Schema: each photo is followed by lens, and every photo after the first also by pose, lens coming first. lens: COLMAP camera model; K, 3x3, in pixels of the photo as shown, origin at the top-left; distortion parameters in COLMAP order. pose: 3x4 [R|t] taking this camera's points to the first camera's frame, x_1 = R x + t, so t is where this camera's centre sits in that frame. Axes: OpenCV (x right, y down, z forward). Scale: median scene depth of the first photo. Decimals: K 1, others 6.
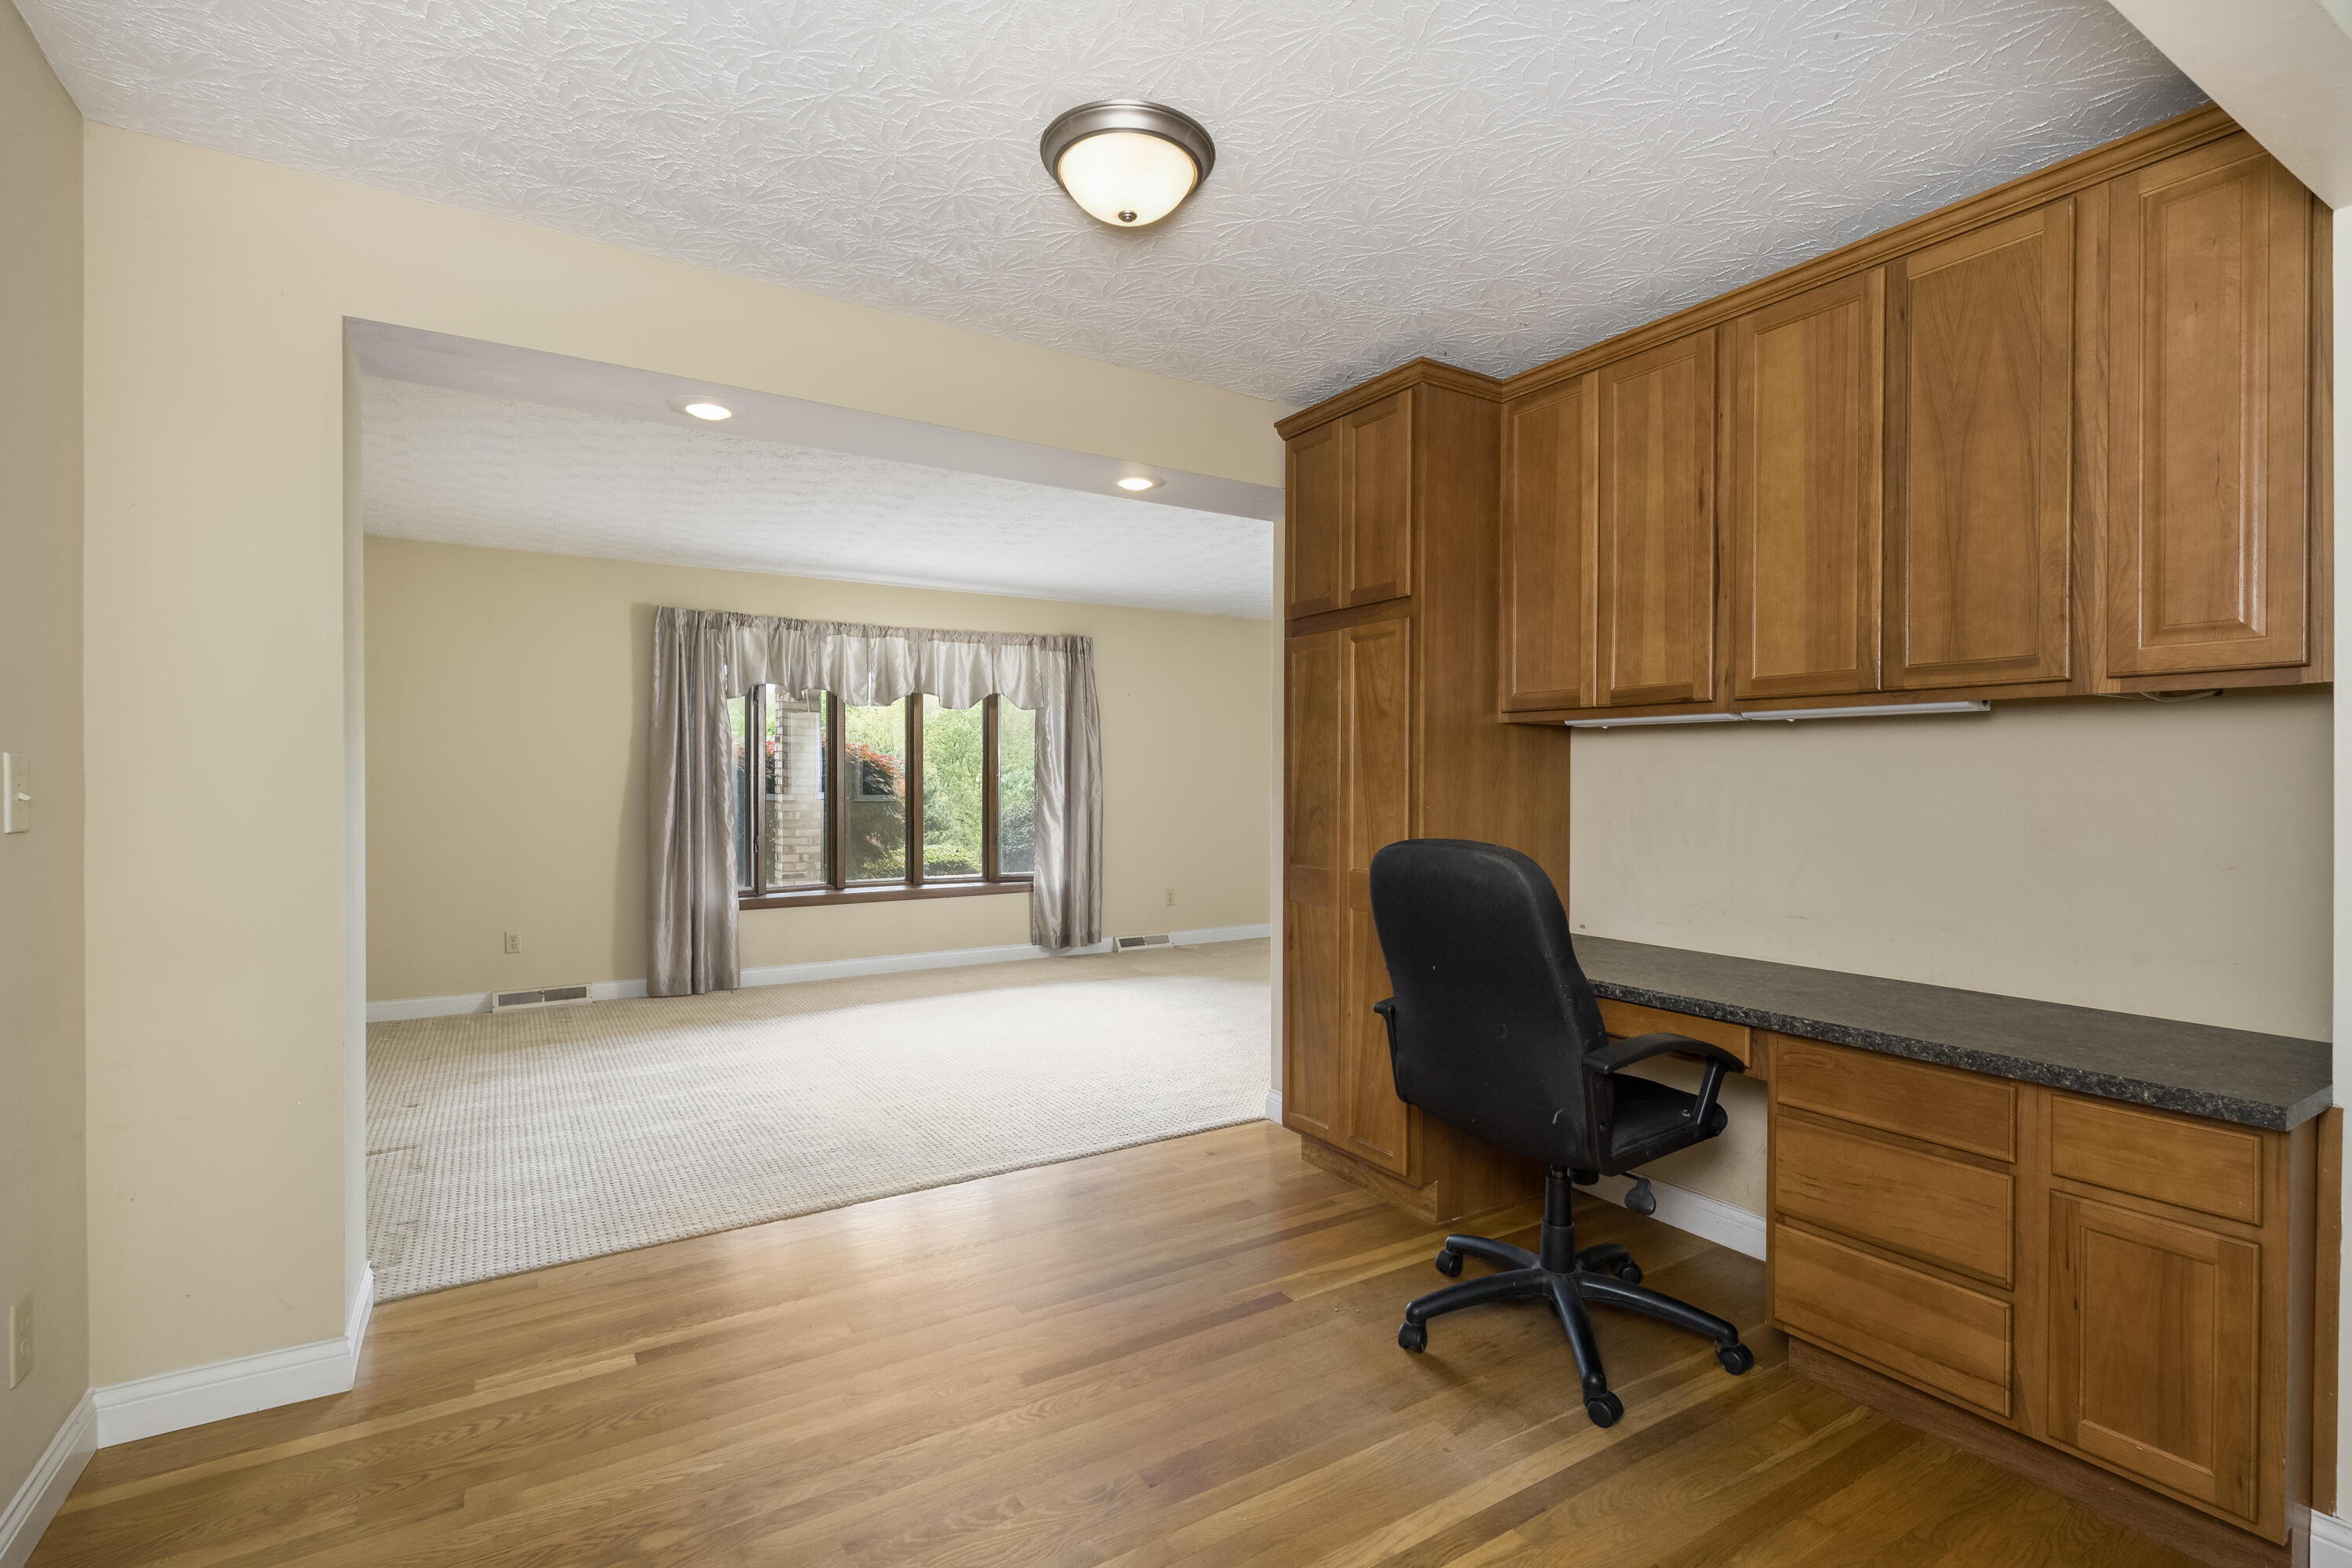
lens RADIAL K [[1101.2, 0, 1185.5], [0, 1101.2, 778.6], [0, 0, 1]] dist [-0.000431, 0.000134]
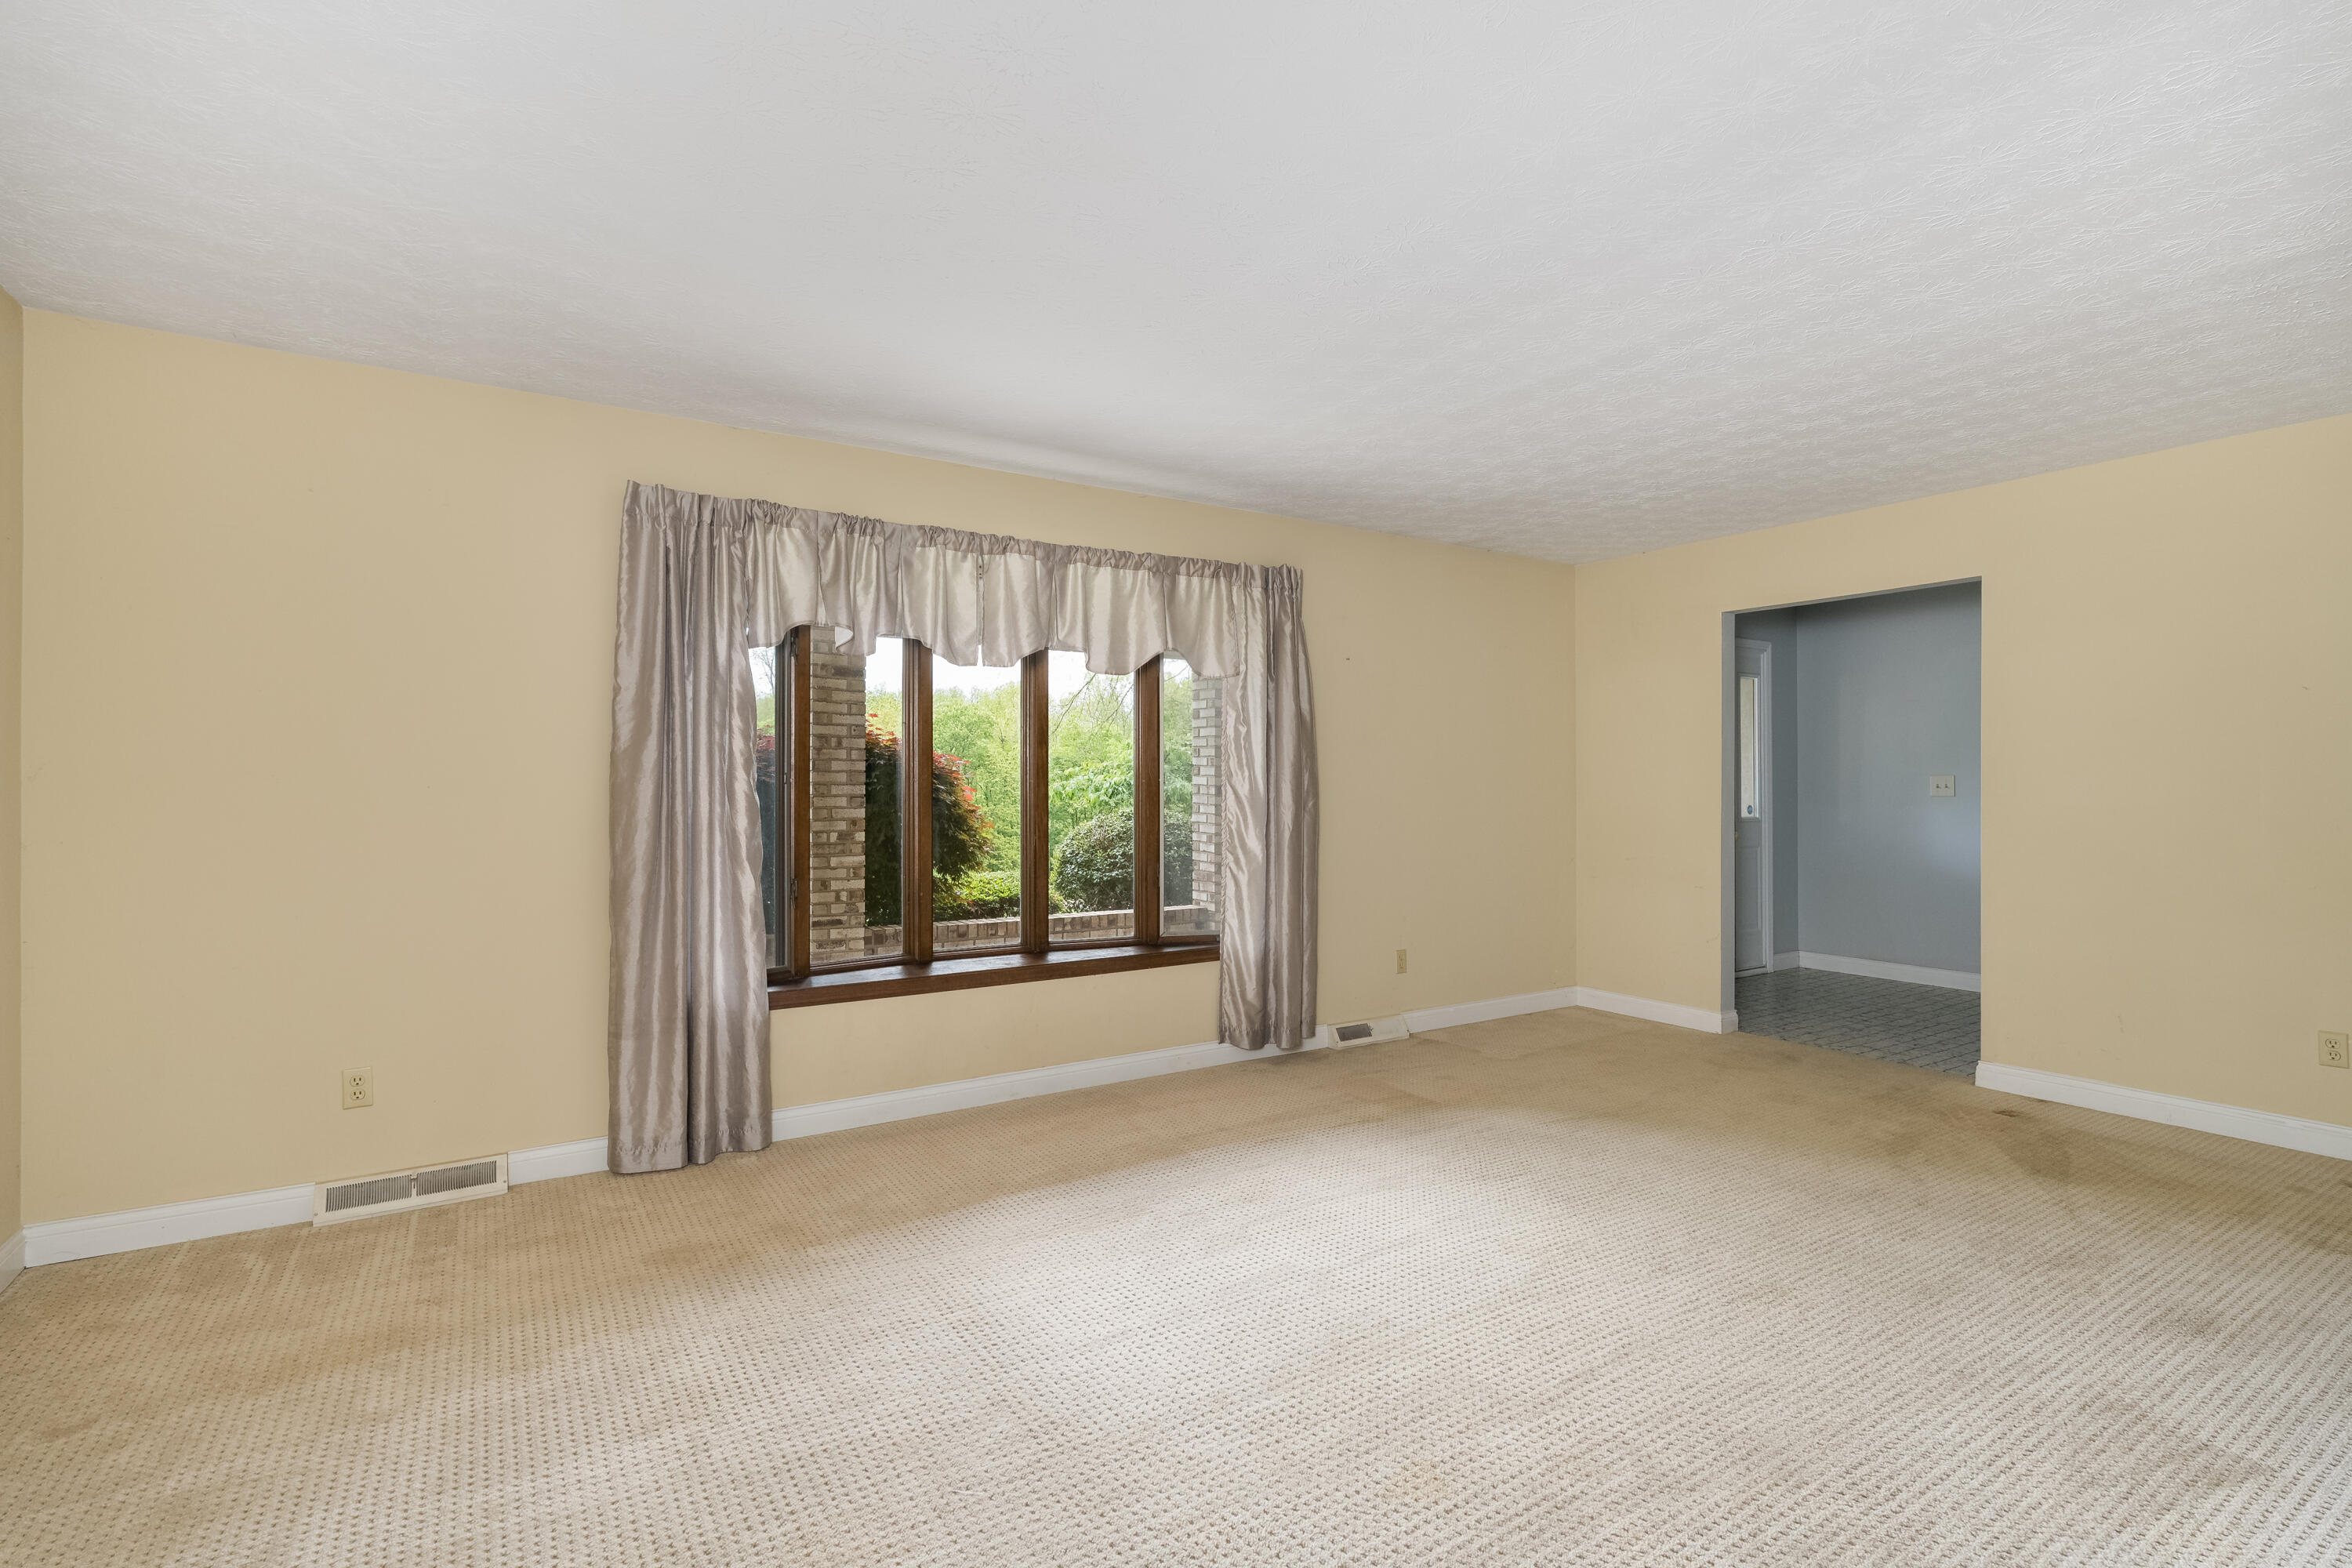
lens RADIAL K [[1101.2, 0, 1168.6], [0, 1101.2, 788.5], [0, 0, 1]] dist [-0.000431, 0.000134]
pose [[0.999940, 0.009264, 0.005836, -0.174770], [-0.009298, 0.999940, 0.005815, -0.002521], [-0.005782, -0.005869, 0.999966, 0.368222]]
